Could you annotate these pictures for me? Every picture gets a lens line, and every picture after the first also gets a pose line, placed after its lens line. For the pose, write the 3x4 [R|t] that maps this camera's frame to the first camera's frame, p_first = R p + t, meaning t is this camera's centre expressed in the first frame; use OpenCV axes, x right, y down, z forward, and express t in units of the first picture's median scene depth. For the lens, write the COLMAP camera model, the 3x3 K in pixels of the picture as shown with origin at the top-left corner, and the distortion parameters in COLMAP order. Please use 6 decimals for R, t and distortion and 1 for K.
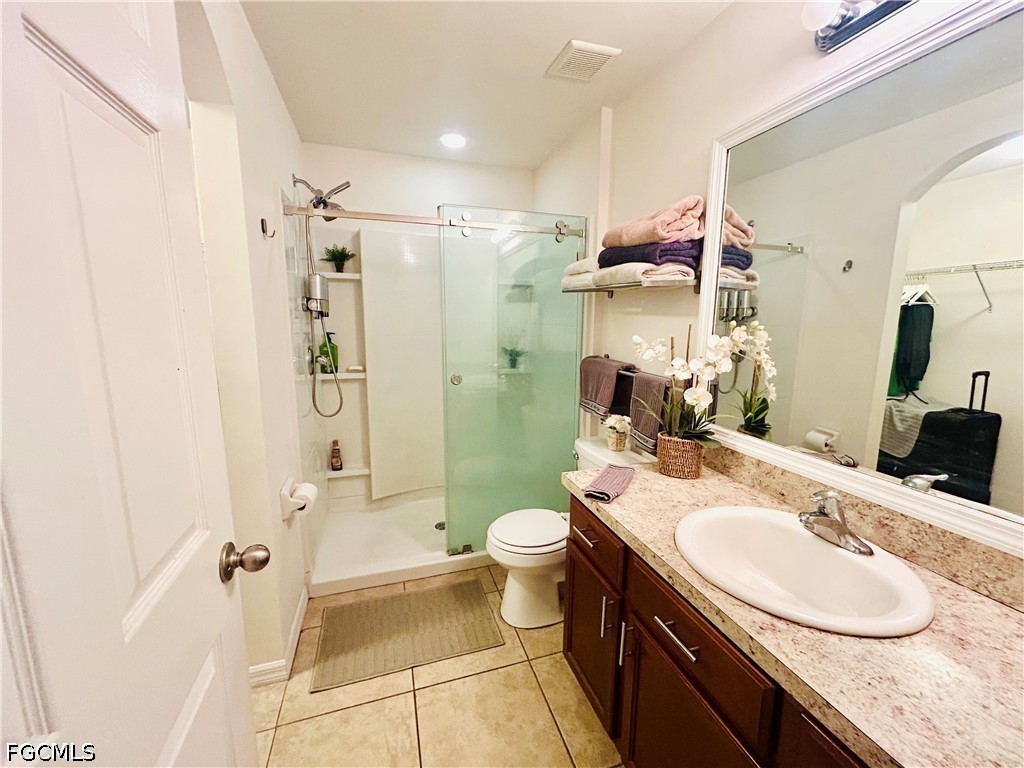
lens RADIAL K [[411.5, 0, 512.4], [0, 411.5, 385.1], [0, 0, 1]] dist [-0.001577, 0.000971]
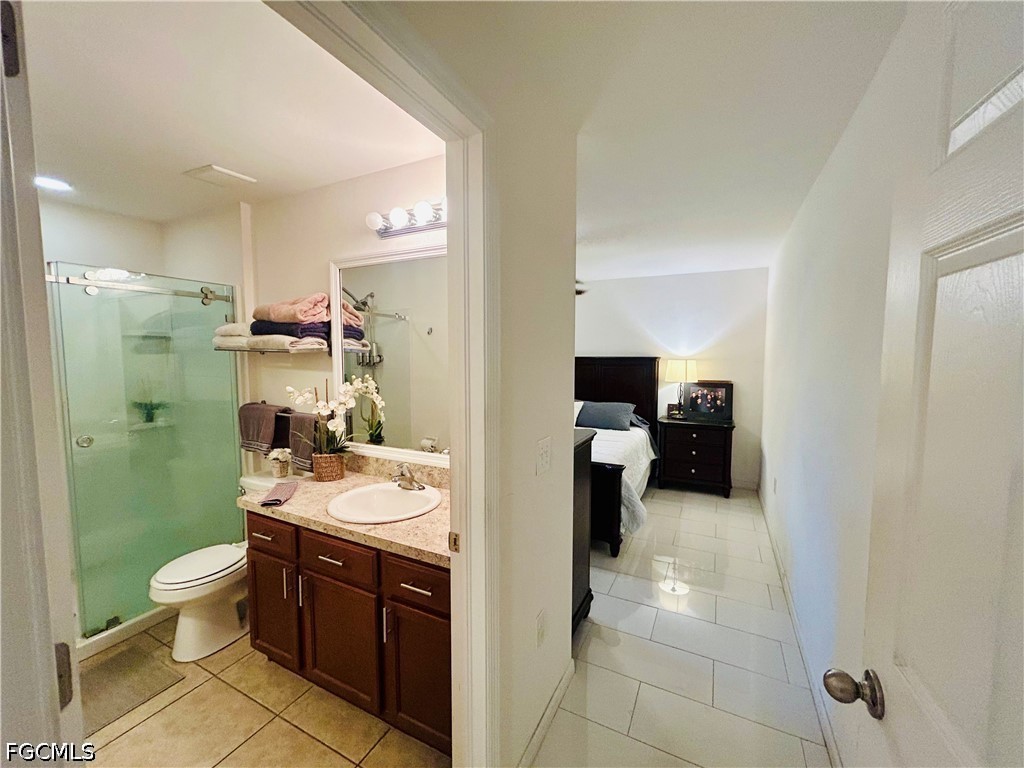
lens RADIAL K [[411.5, 0, 512.4], [0, 411.5, 385.1], [0, 0, 1]] dist [-0.001577, 0.000971]
pose [[0.702200, -0.061009, 0.709361, -0.146061], [0.119491, 0.992289, -0.032942, 0.008287], [-0.701881, 0.107894, 0.704075, -0.481246]]
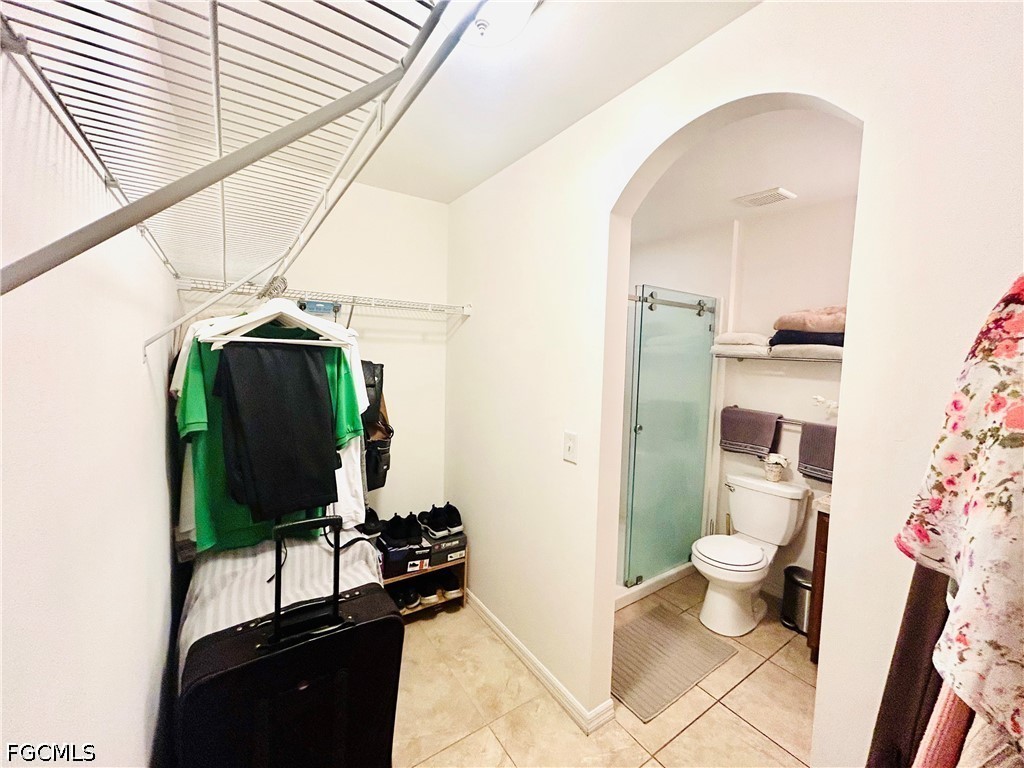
lens RADIAL K [[411.5, 0, 512.4], [0, 411.5, 385.1], [0, 0, 1]] dist [-0.001577, 0.000971]
pose [[0.957381, -0.003569, 0.288807, -1.080738], [0.027072, 0.996630, -0.077427, -0.076246], [-0.287558, 0.081946, 0.954251, -0.023879]]
